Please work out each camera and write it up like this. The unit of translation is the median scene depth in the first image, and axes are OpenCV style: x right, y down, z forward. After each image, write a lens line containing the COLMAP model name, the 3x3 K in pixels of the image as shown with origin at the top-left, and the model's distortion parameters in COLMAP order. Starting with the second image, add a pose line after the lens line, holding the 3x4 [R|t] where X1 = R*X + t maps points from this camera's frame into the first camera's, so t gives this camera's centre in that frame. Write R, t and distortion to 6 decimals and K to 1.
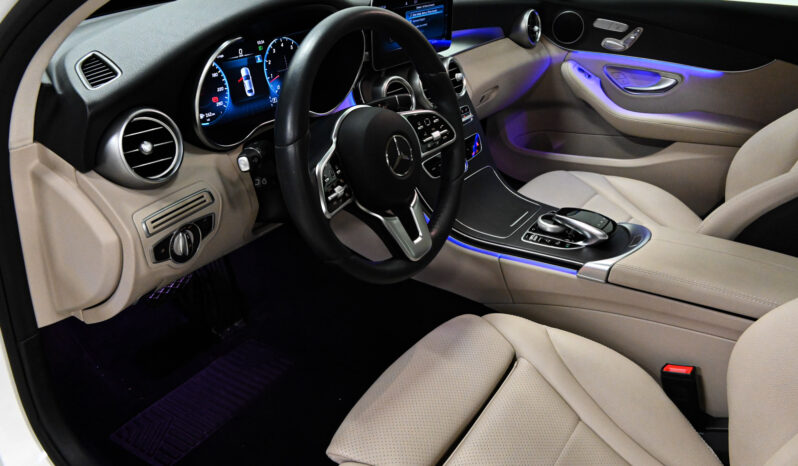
lens RADIAL K [[605.2, 0, 400.8], [0, 605.2, 233.7], [0, 0, 1]] dist [0.003586, -0.009249]
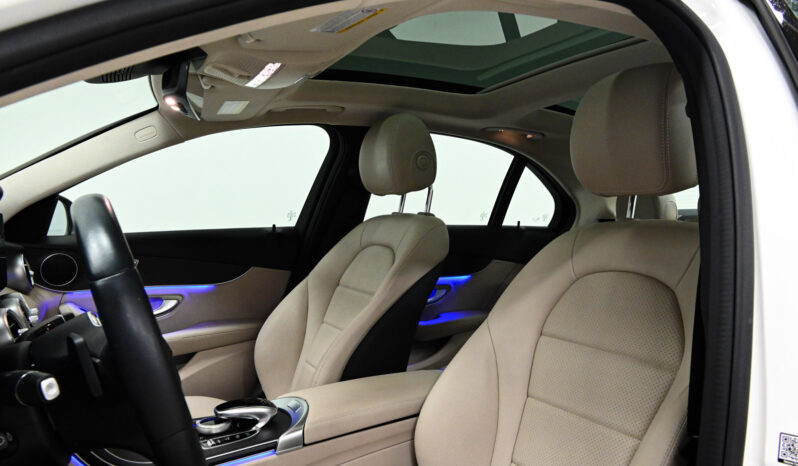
lens RADIAL K [[605.2, 0, 403.4], [0, 605.2, 233.2], [0, 0, 1]] dist [0.003586, -0.009249]
pose [[0.497434, -0.058528, 0.865525, -0.291854], [0.421947, 0.888073, -0.182449, 0.010490], [-0.757971, 0.455962, 0.466453, 0.130361]]
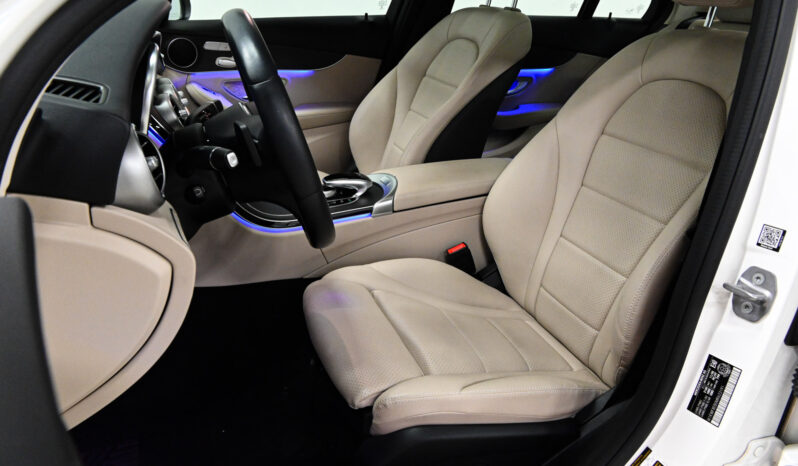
lens RADIAL K [[605.2, 0, 388.2], [0, 605.2, 241.9], [0, 0, 1]] dist [0.003586, -0.009249]
pose [[0.633182, -0.326017, 0.701993, -0.388719], [0.370116, 0.924082, 0.095322, 0.006459], [-0.679776, 0.199463, 0.705776, 0.053108]]
